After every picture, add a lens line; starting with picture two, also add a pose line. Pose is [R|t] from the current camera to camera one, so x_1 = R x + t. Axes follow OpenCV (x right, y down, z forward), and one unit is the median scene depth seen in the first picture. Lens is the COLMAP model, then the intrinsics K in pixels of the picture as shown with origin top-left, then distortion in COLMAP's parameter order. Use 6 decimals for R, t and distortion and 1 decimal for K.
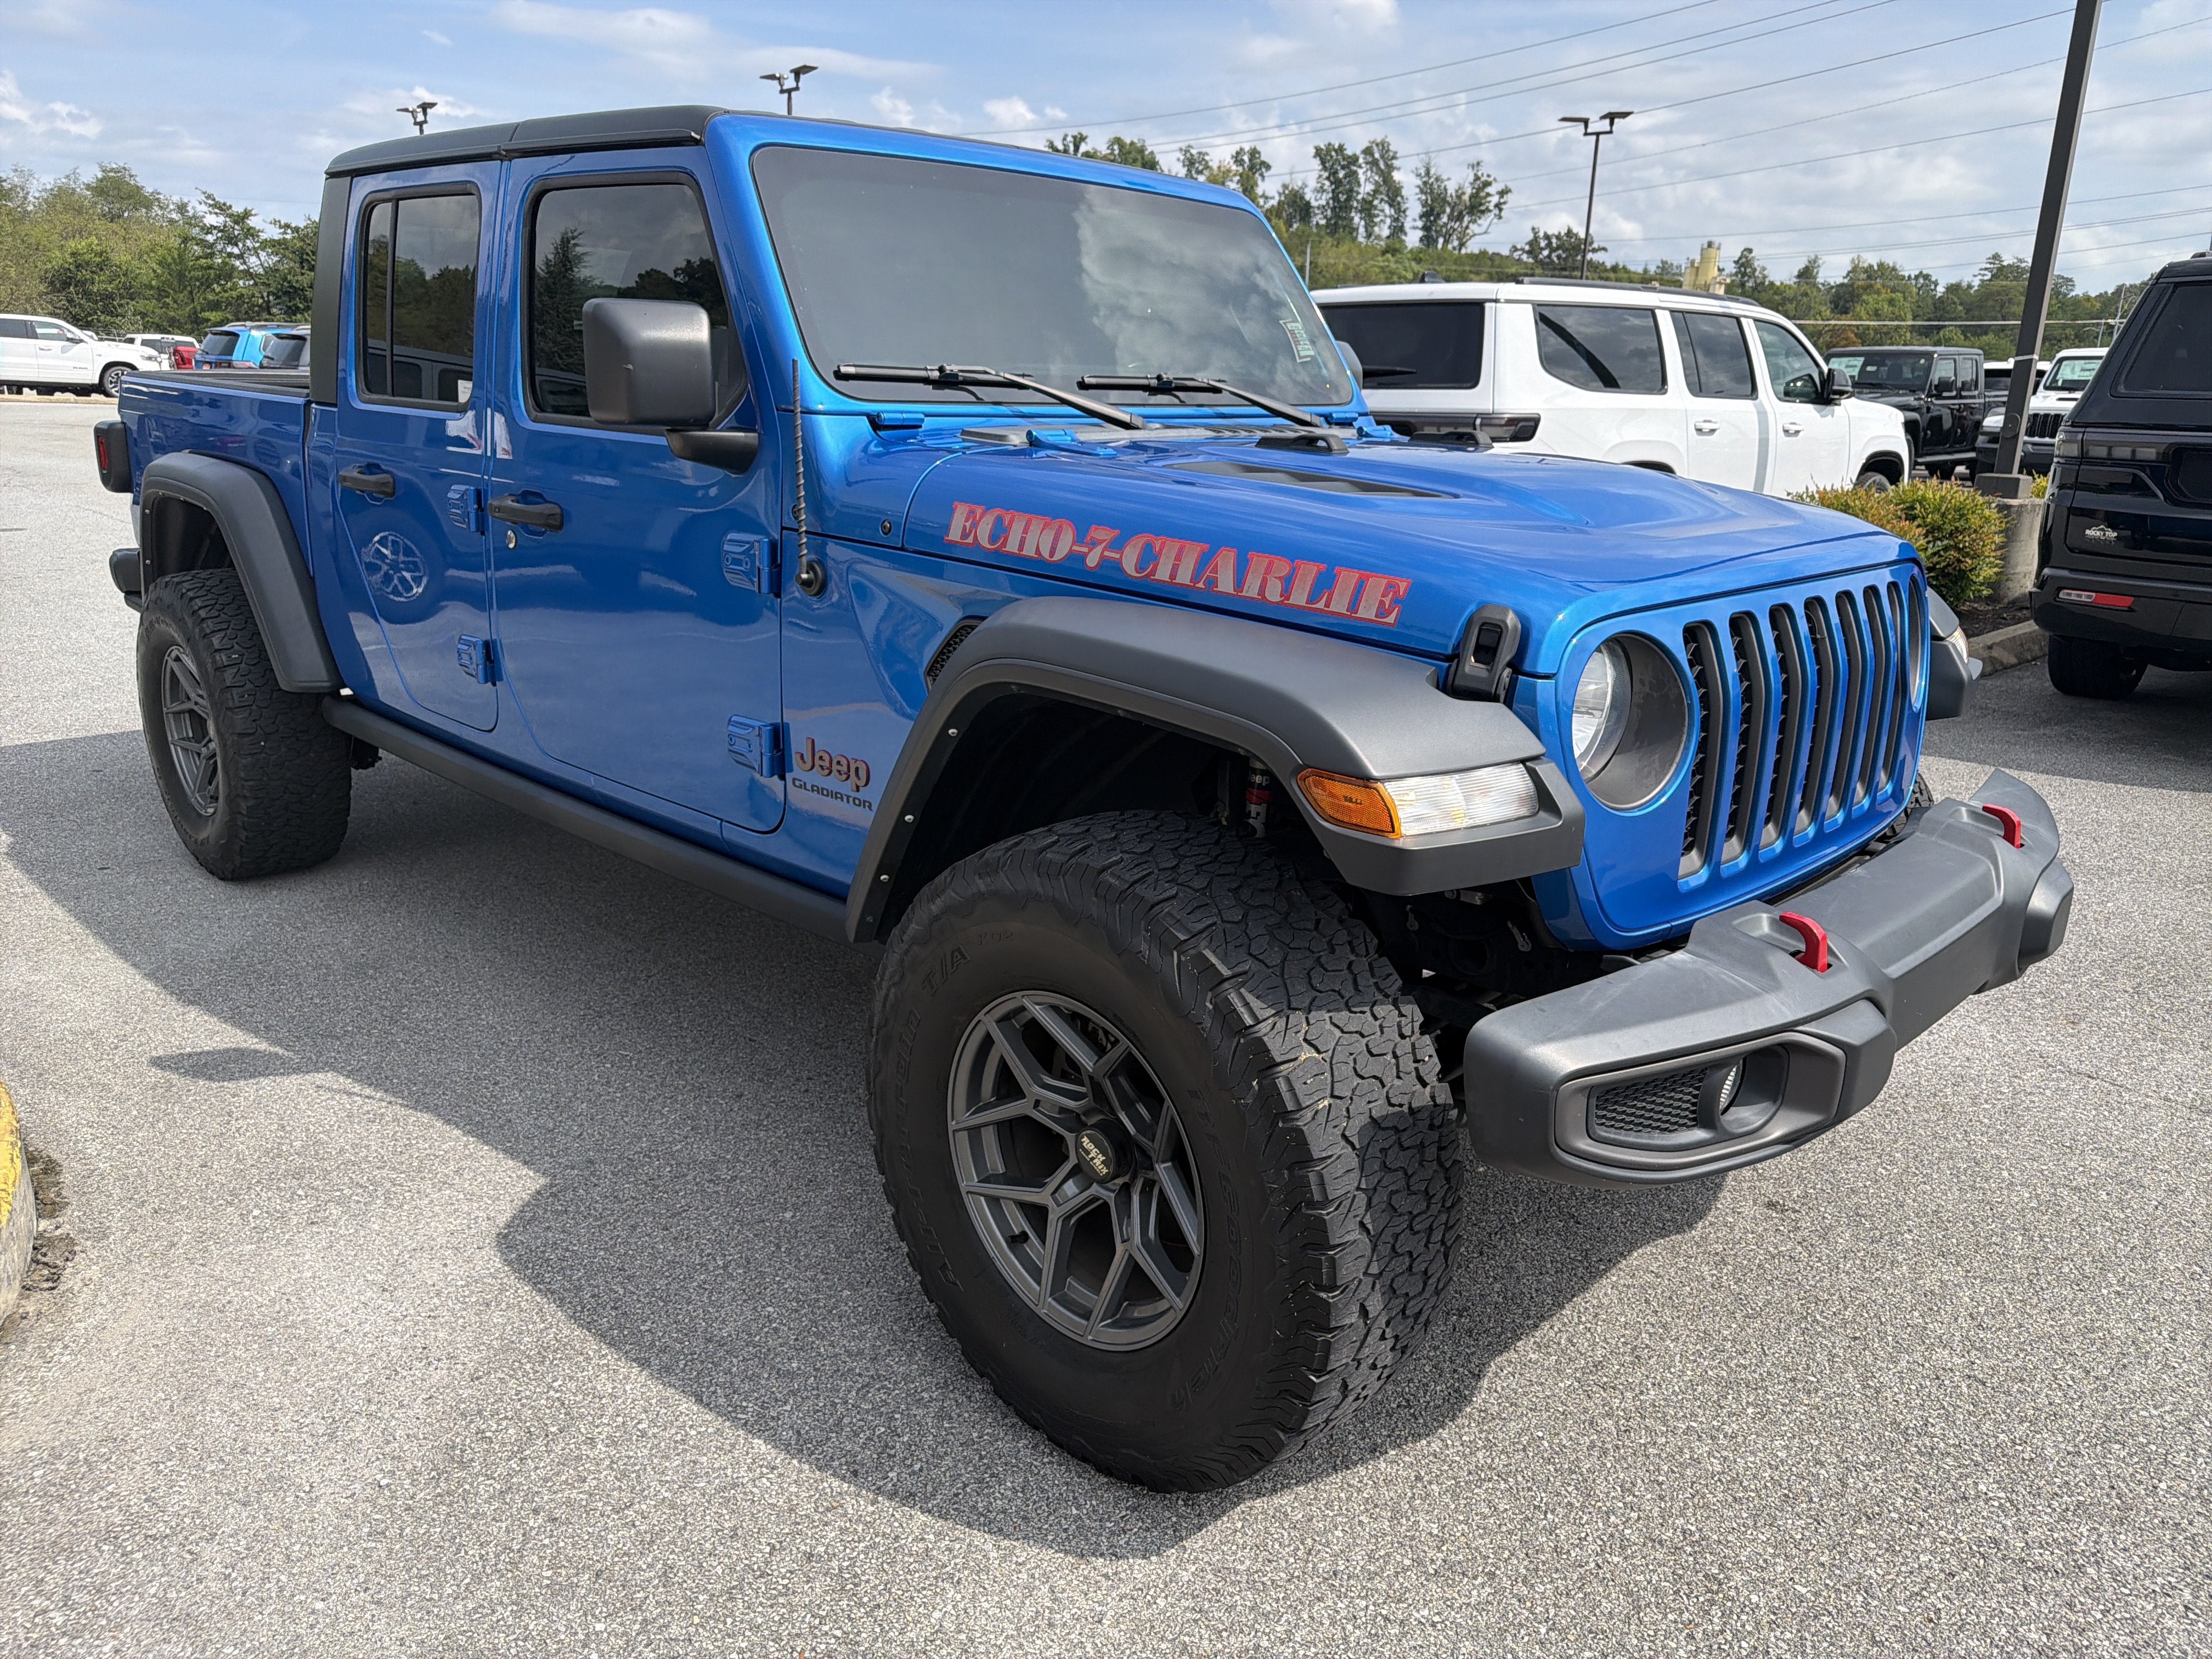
lens RADIAL K [[1577.8, 0, 1105.8], [0, 1577.8, 834.4], [0, 0, 1]] dist [0.024753, -0.032949]
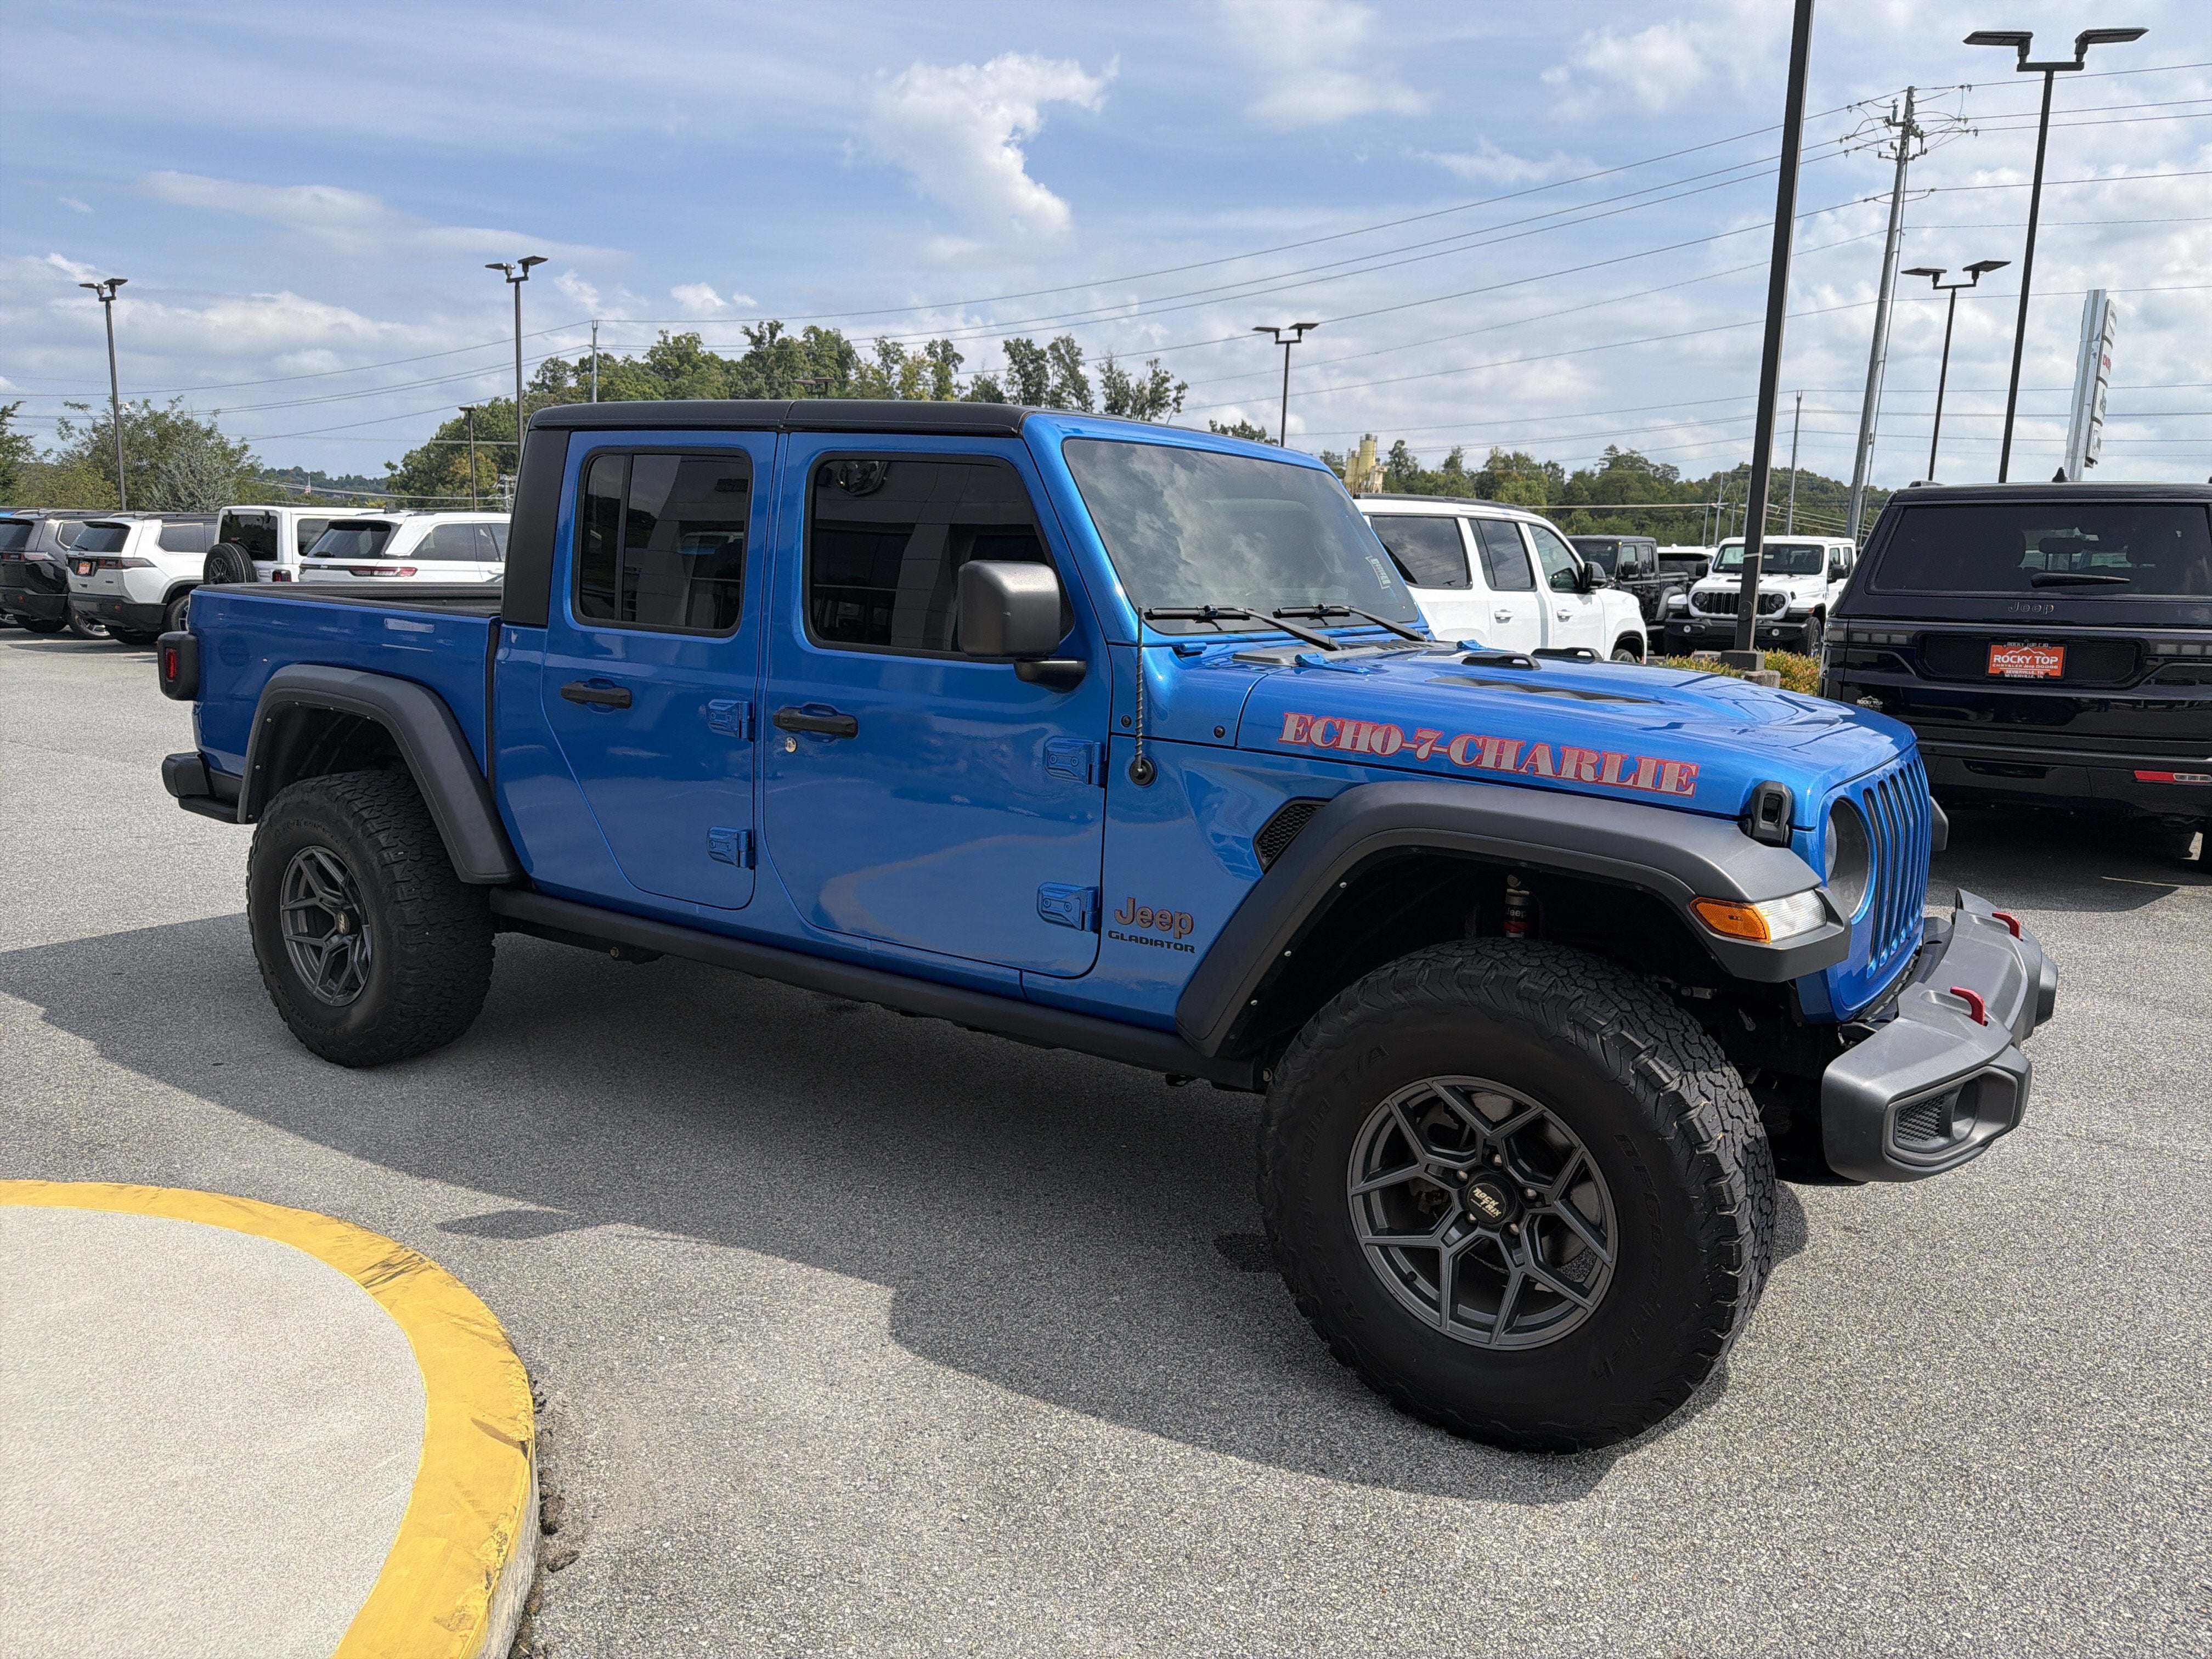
lens RADIAL K [[1577.8, 0, 1107.5], [0, 1577.8, 837.2], [0, 0, 1]] dist [0.024753, -0.032949]
pose [[0.982254, -0.033564, 0.184529, -0.287628], [0.052423, 0.993776, -0.098289, 0.007464], [-0.180081, 0.106218, 0.977900, -0.139550]]
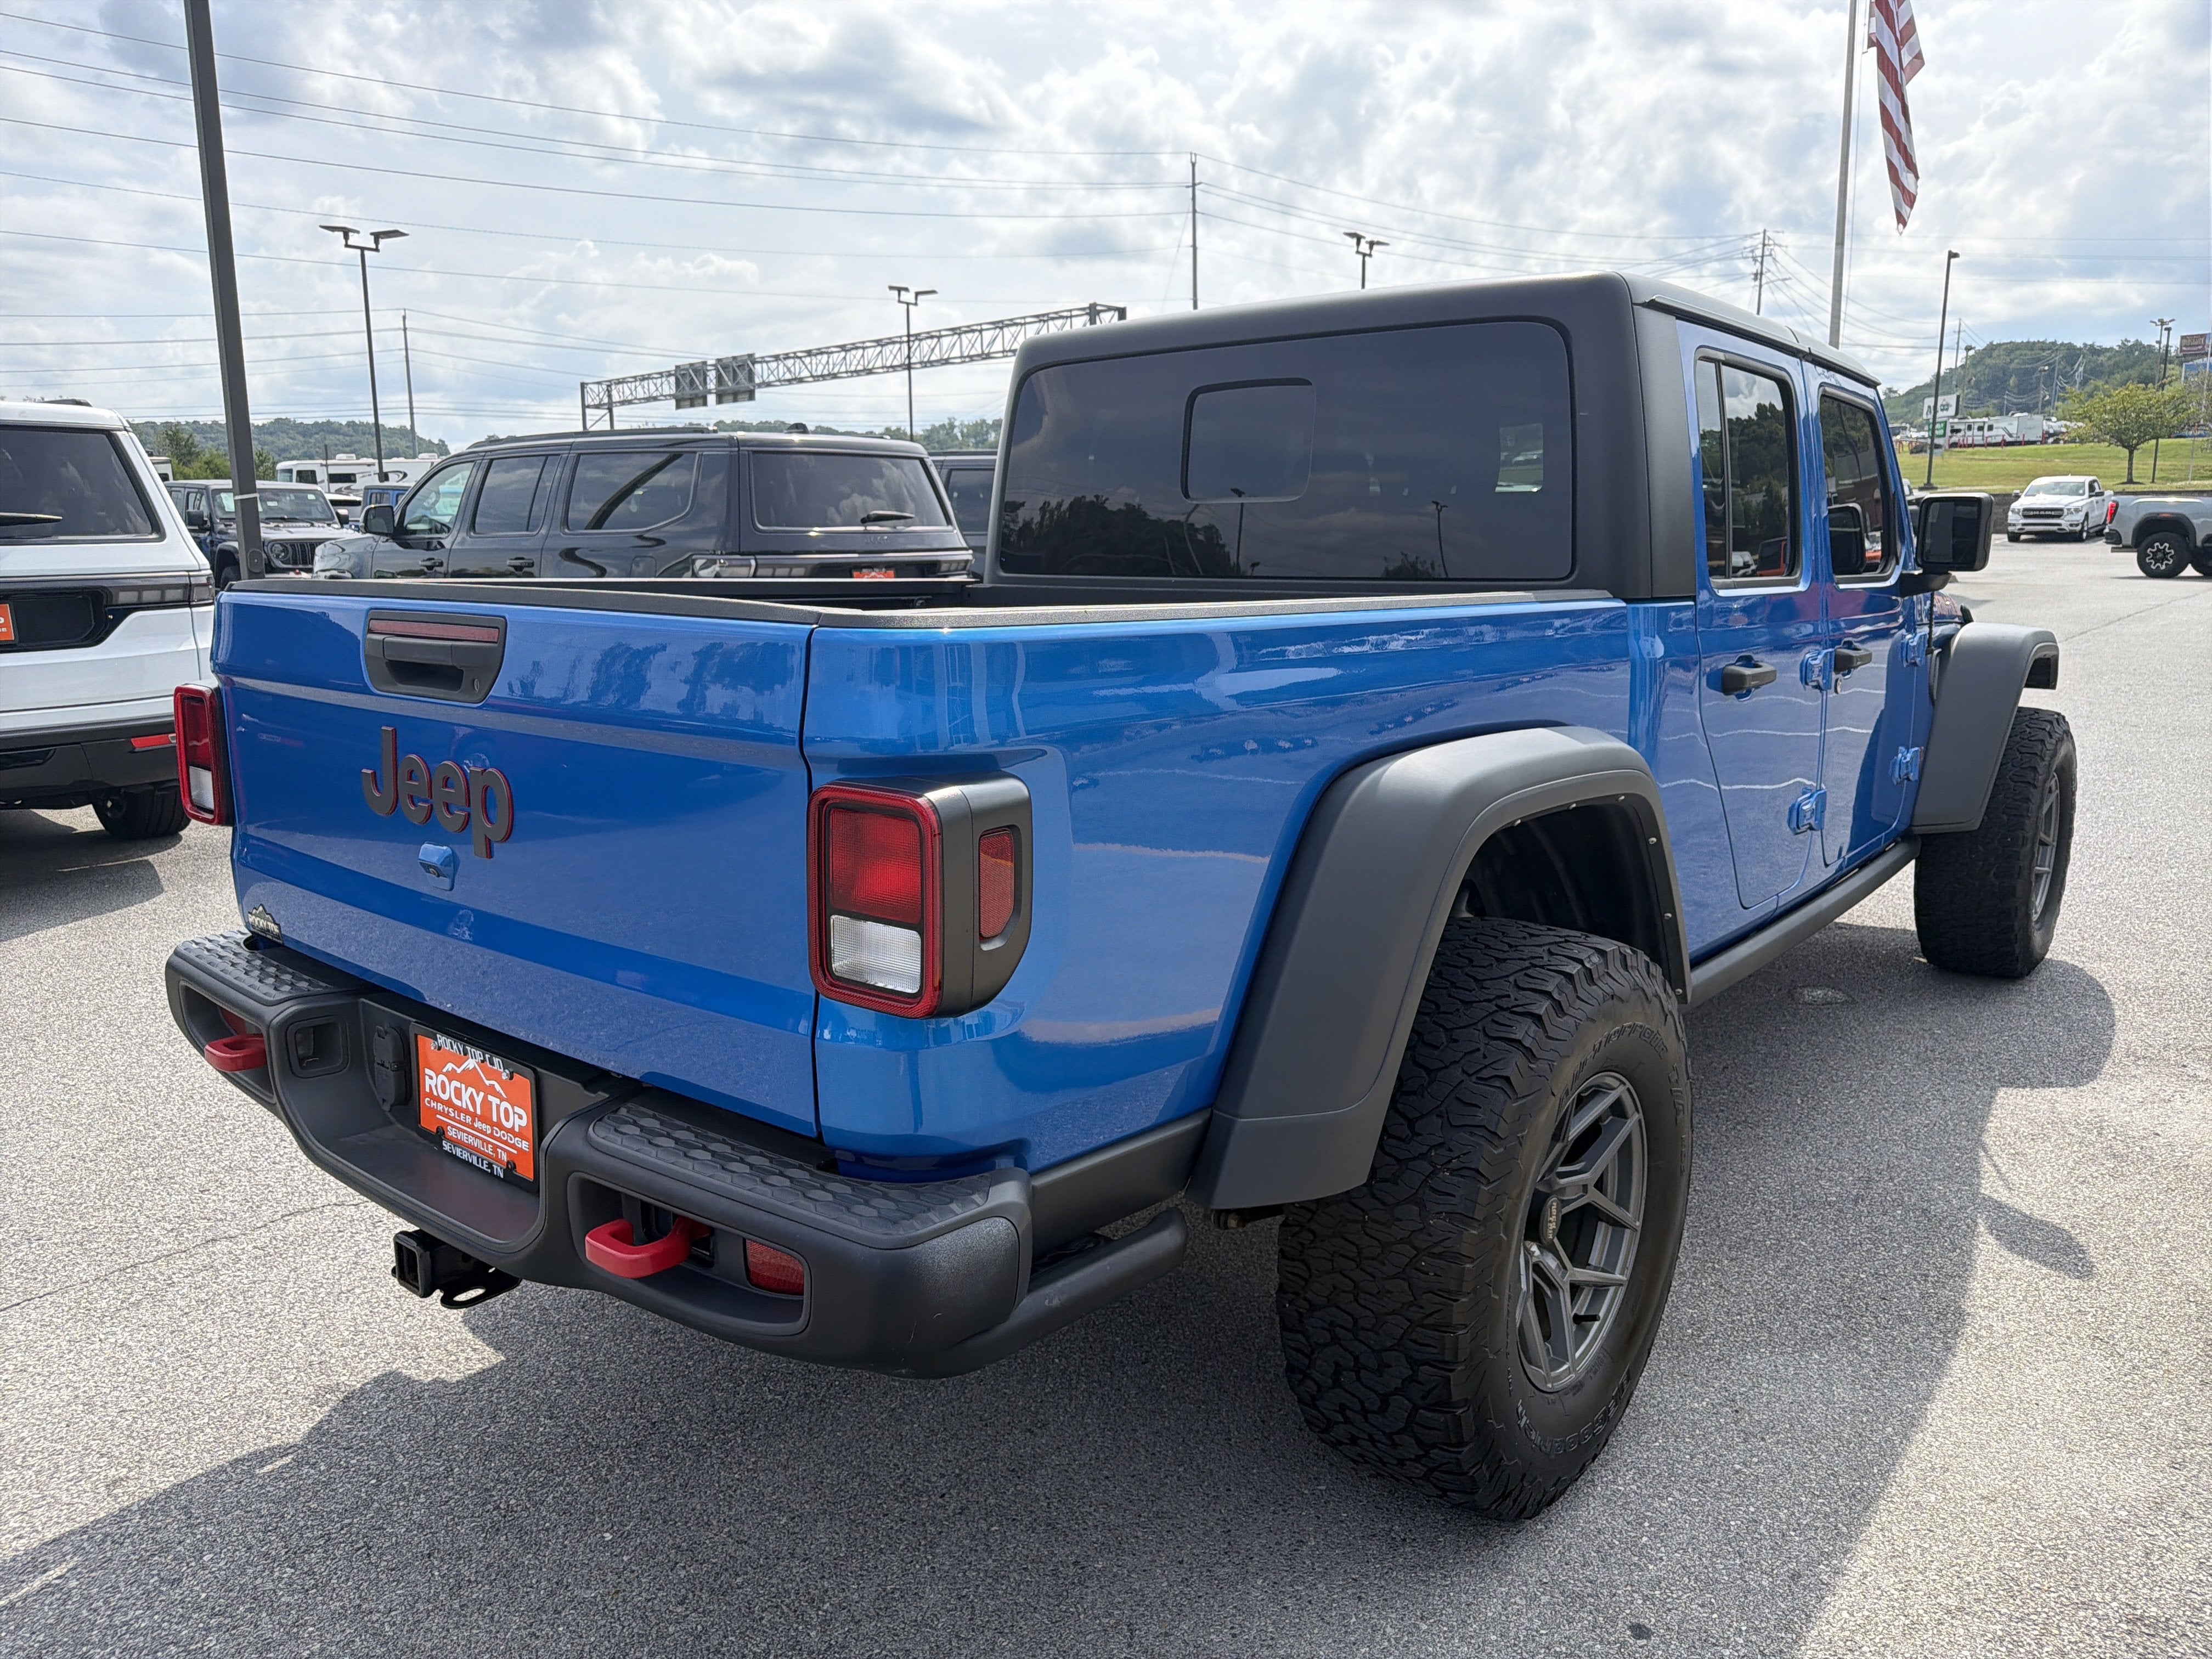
lens RADIAL K [[1577.8, 0, 1094.2], [0, 1577.8, 818.5], [0, 0, 1]] dist [0.024753, -0.032949]
pose [[-0.086366, -0.203432, 0.975272, -1.168218], [0.279186, 0.934764, 0.219706, -0.395893], [-0.956345, 0.291257, -0.023937, 1.251700]]
